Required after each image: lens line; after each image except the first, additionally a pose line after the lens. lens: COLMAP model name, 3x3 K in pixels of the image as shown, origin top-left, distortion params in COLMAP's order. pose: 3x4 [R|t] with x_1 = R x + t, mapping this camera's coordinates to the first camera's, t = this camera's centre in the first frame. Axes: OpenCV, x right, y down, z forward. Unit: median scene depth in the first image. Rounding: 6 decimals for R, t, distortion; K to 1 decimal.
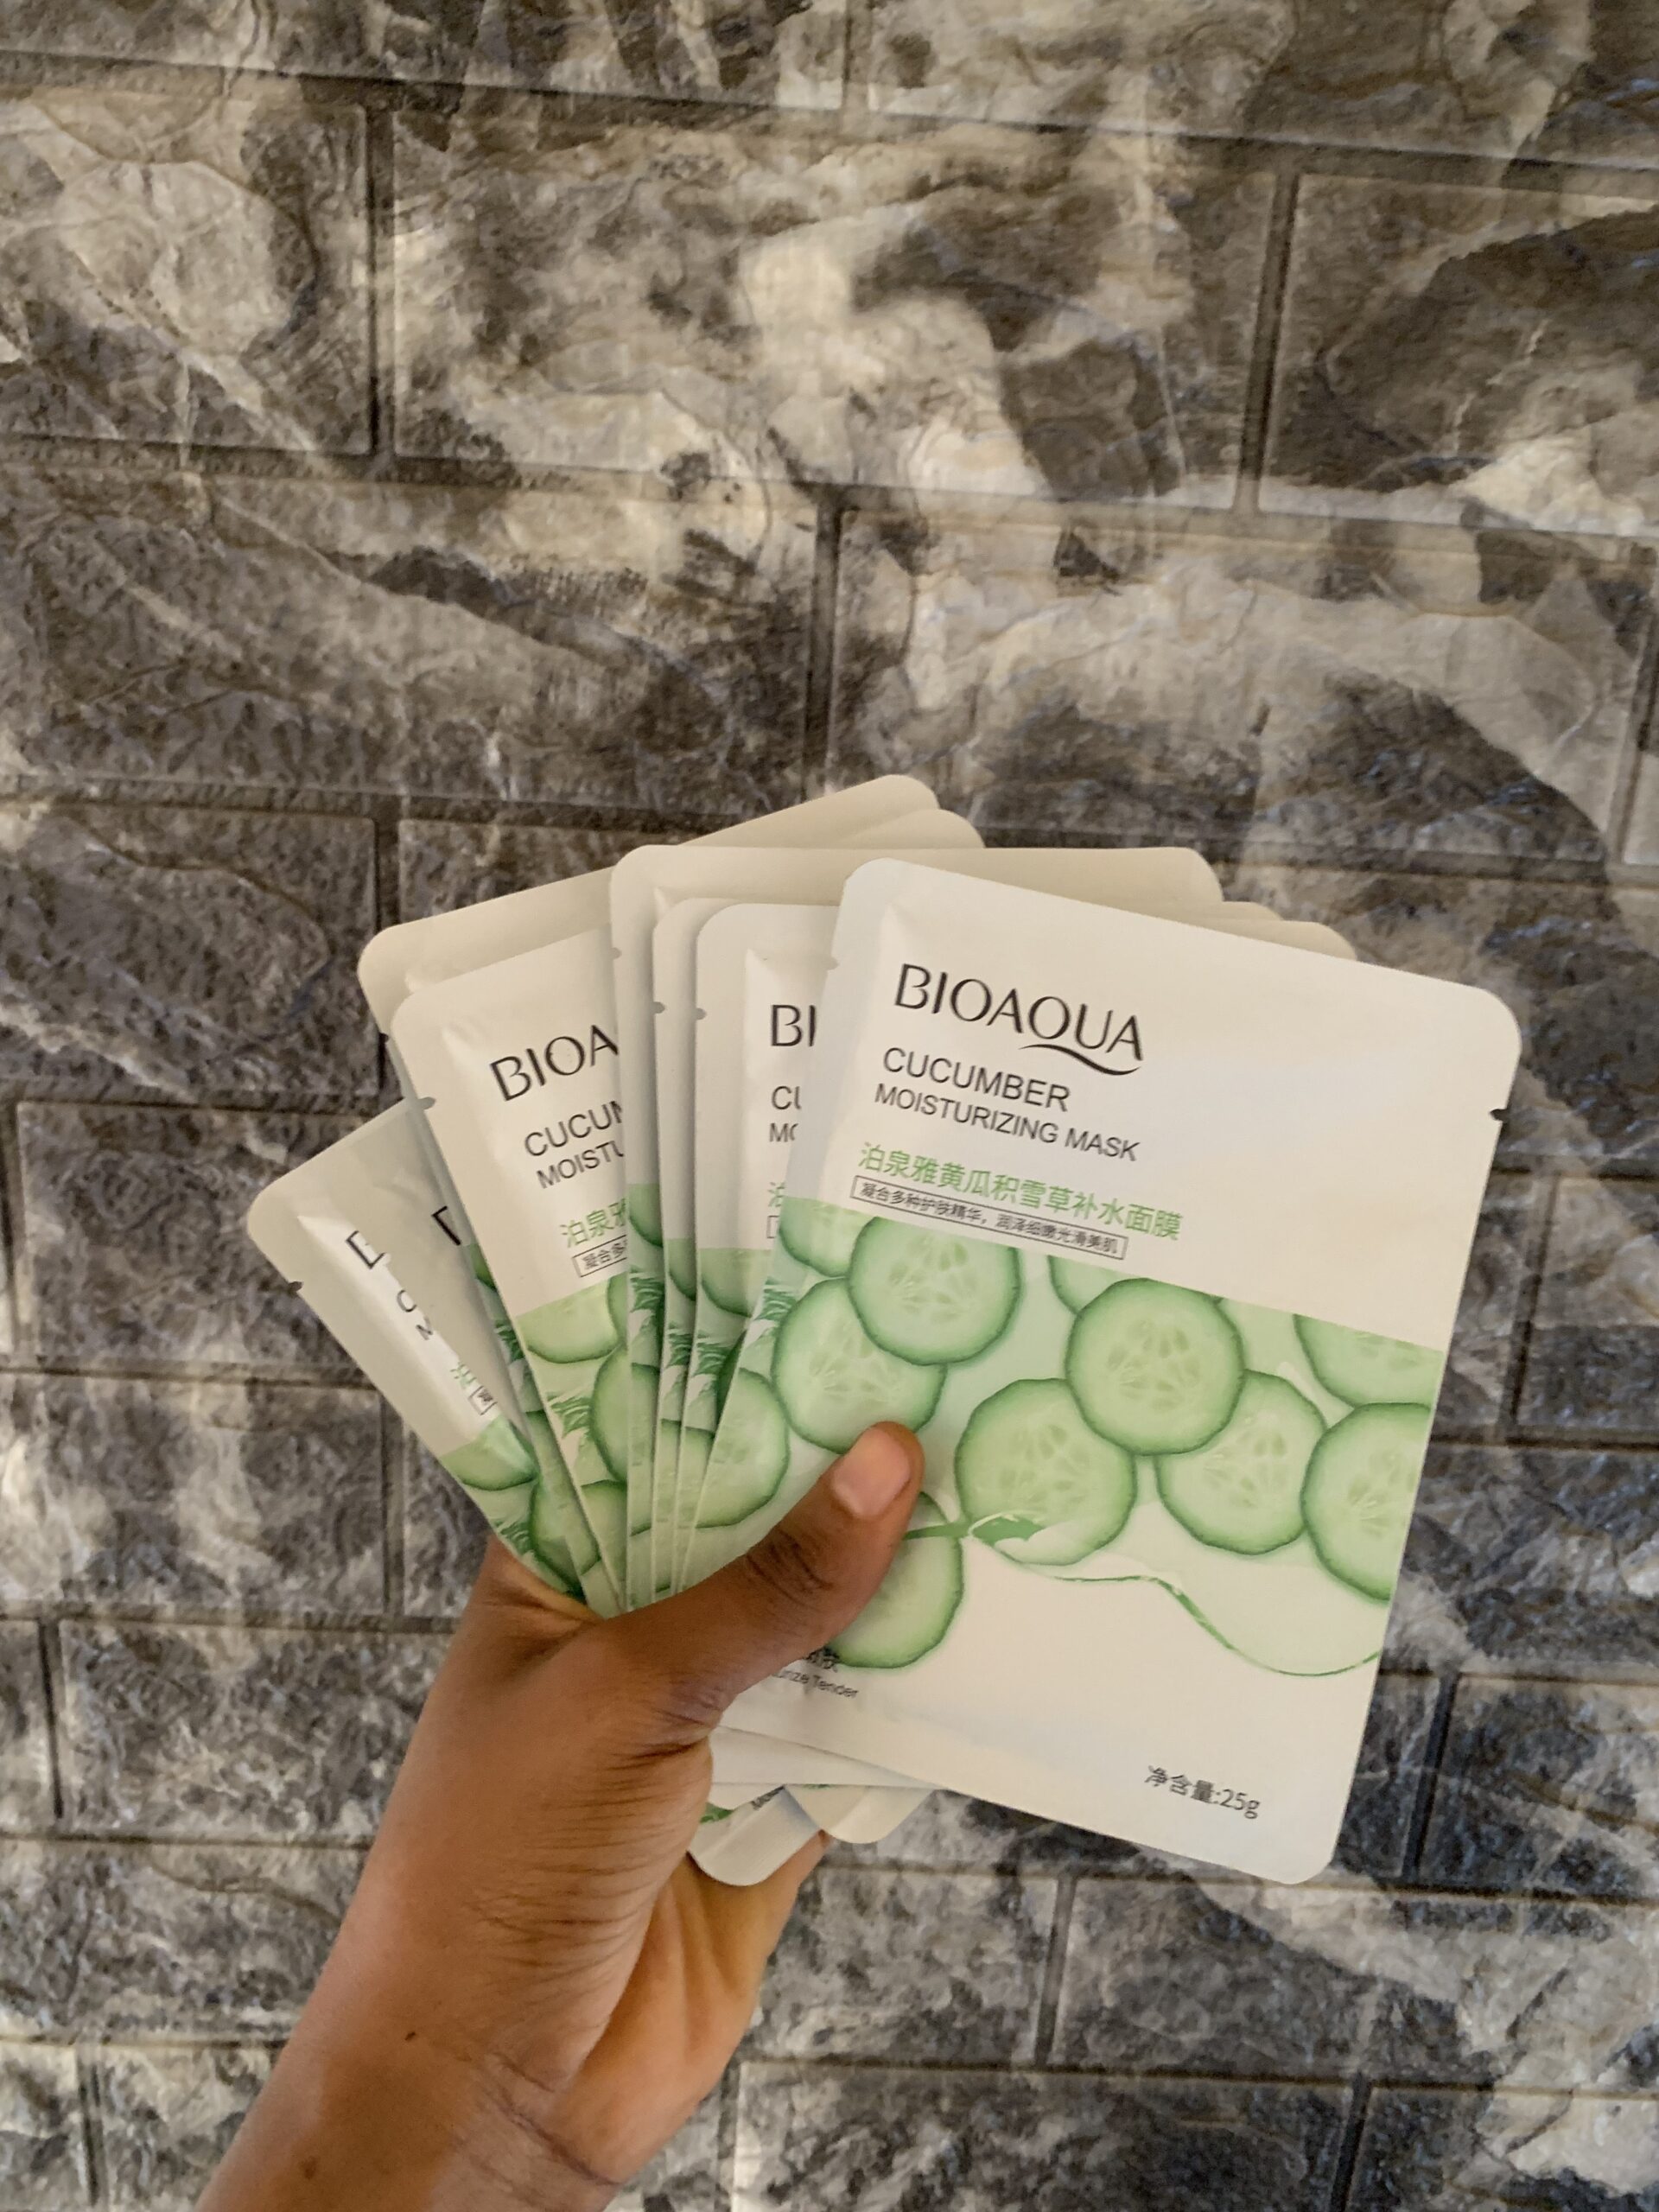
lens RADIAL K [[1666.9, 0, 828.1], [0, 1666.9, 1104.4], [0, 0, 1]] dist [-0.010786, 0.007579]
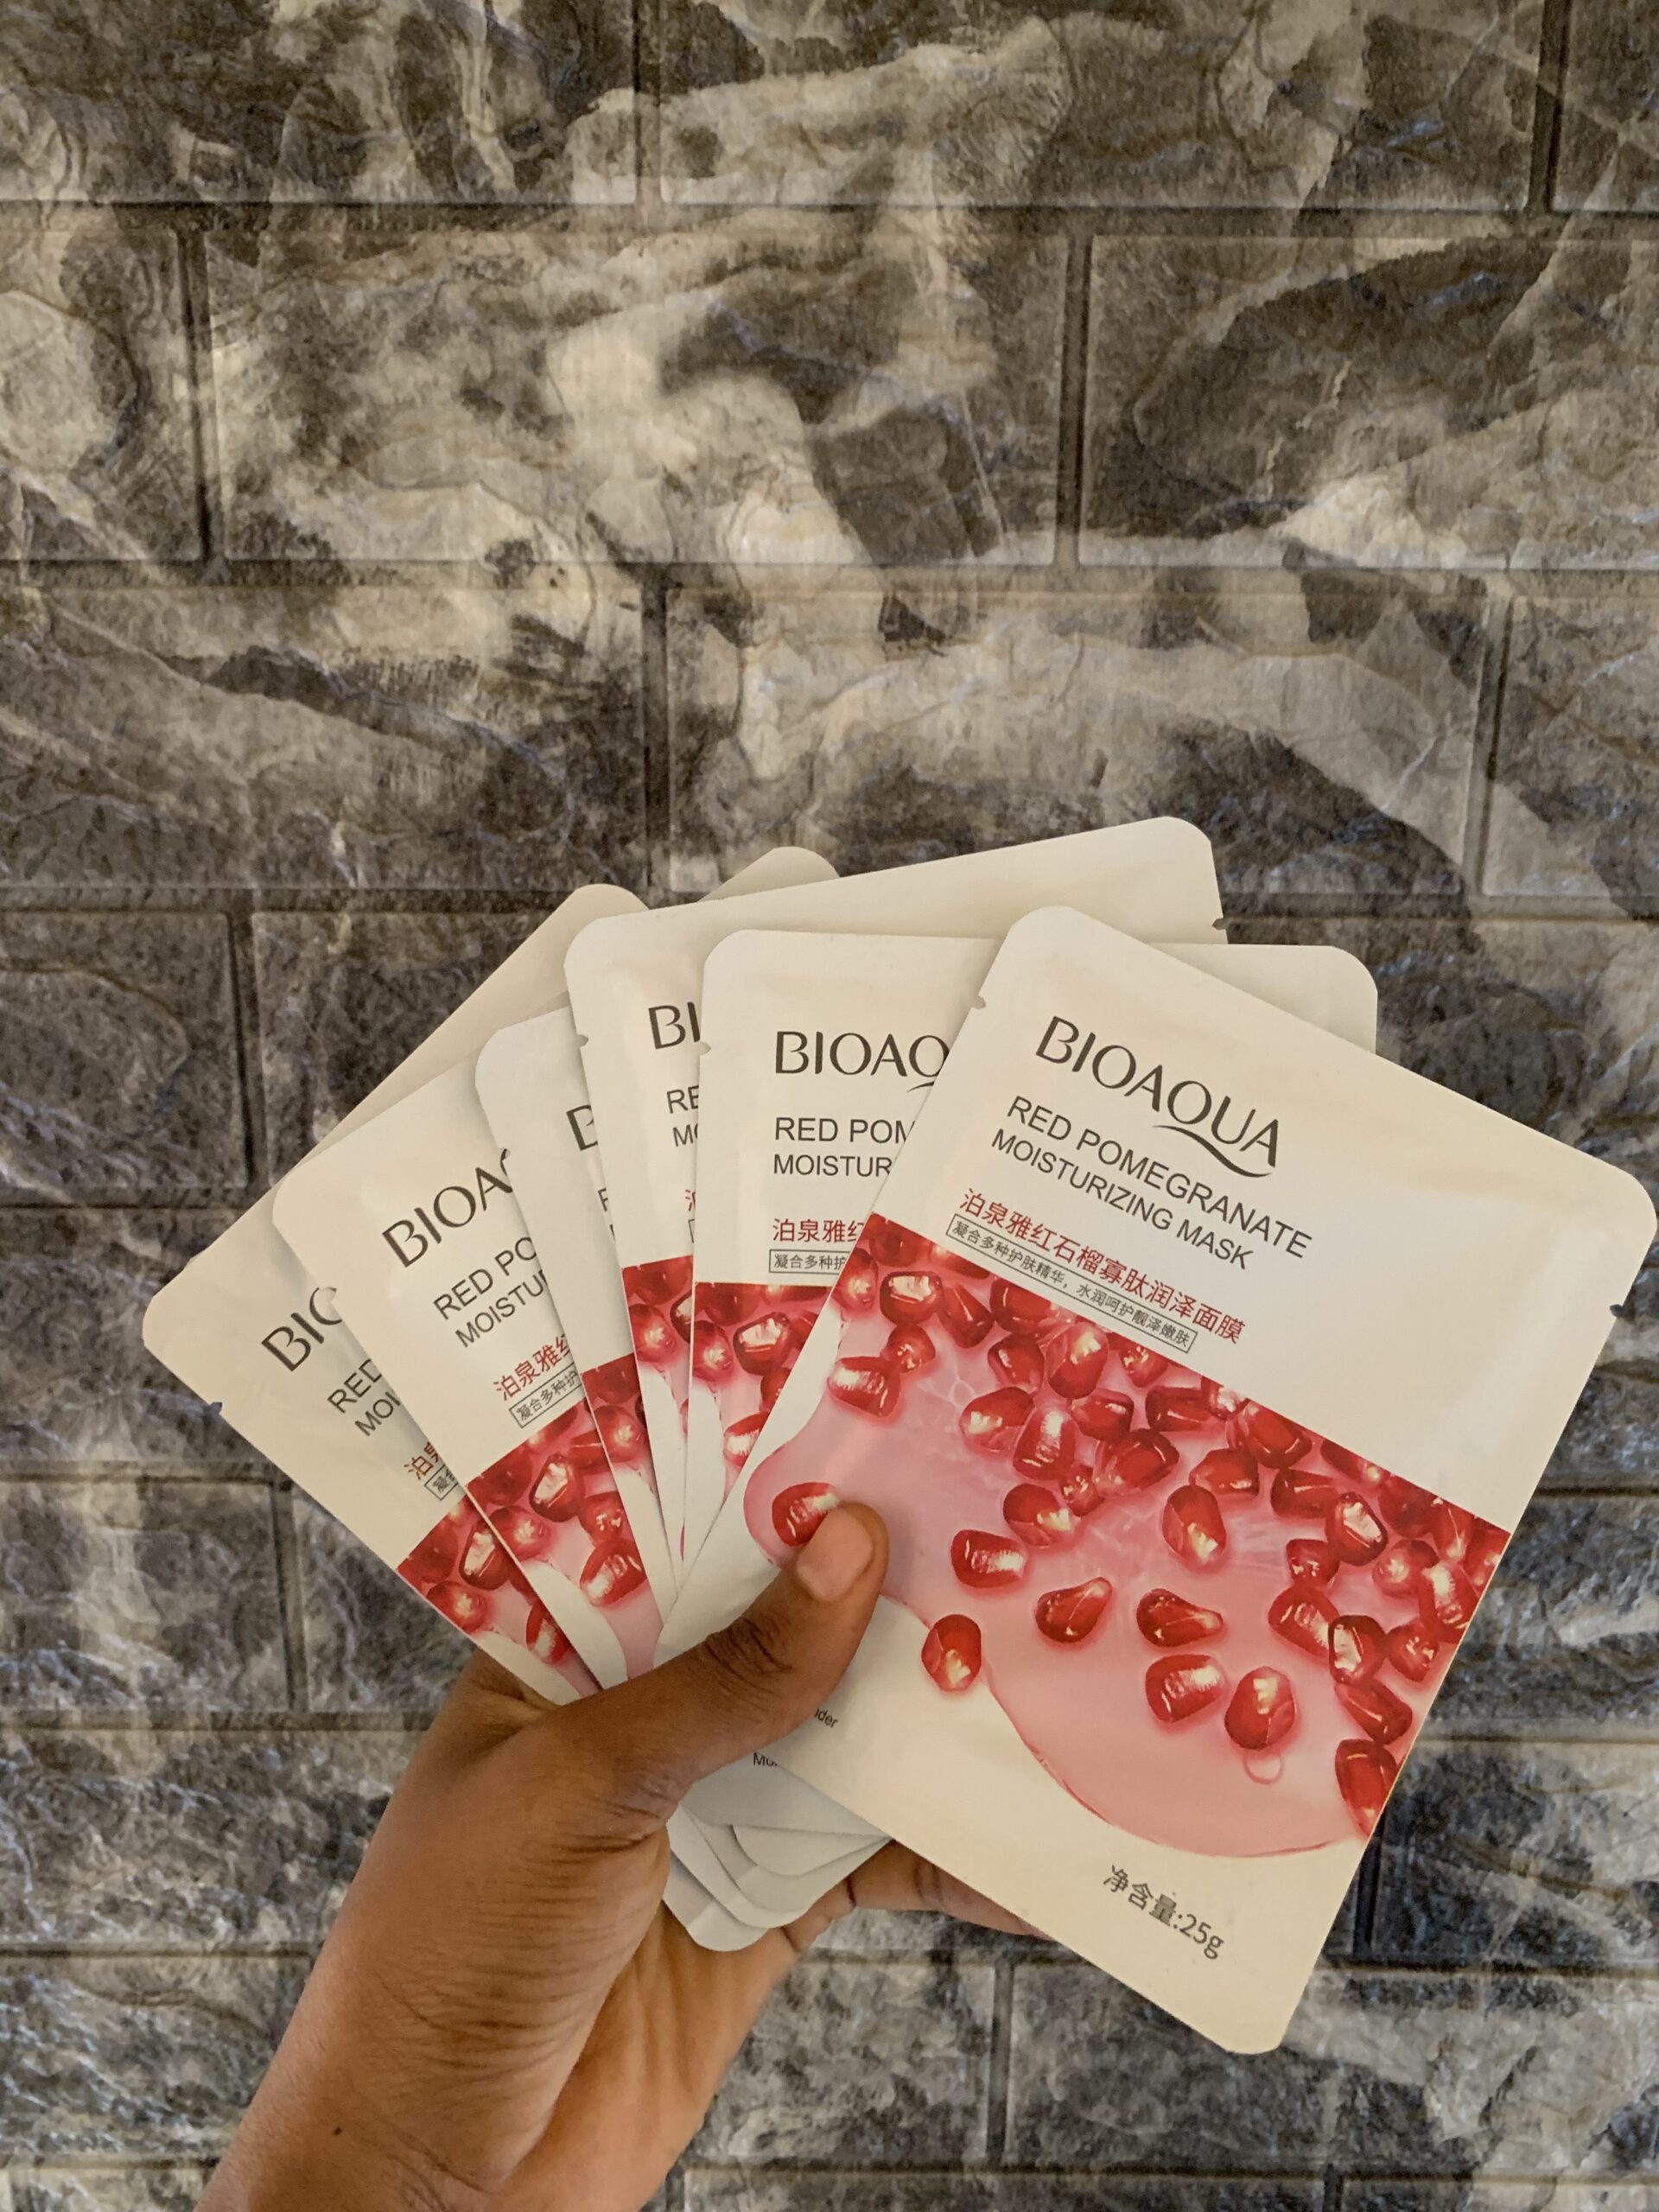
lens RADIAL K [[1666.9, 0, 828.1], [0, 1666.9, 1104.4], [0, 0, 1]] dist [-0.010786, 0.007579]
pose [[0.998427, -0.046297, -0.031617, 0.107129], [0.044672, 0.997735, -0.050282, 0.010502], [0.033874, 0.048791, 0.998234, 0.006180]]
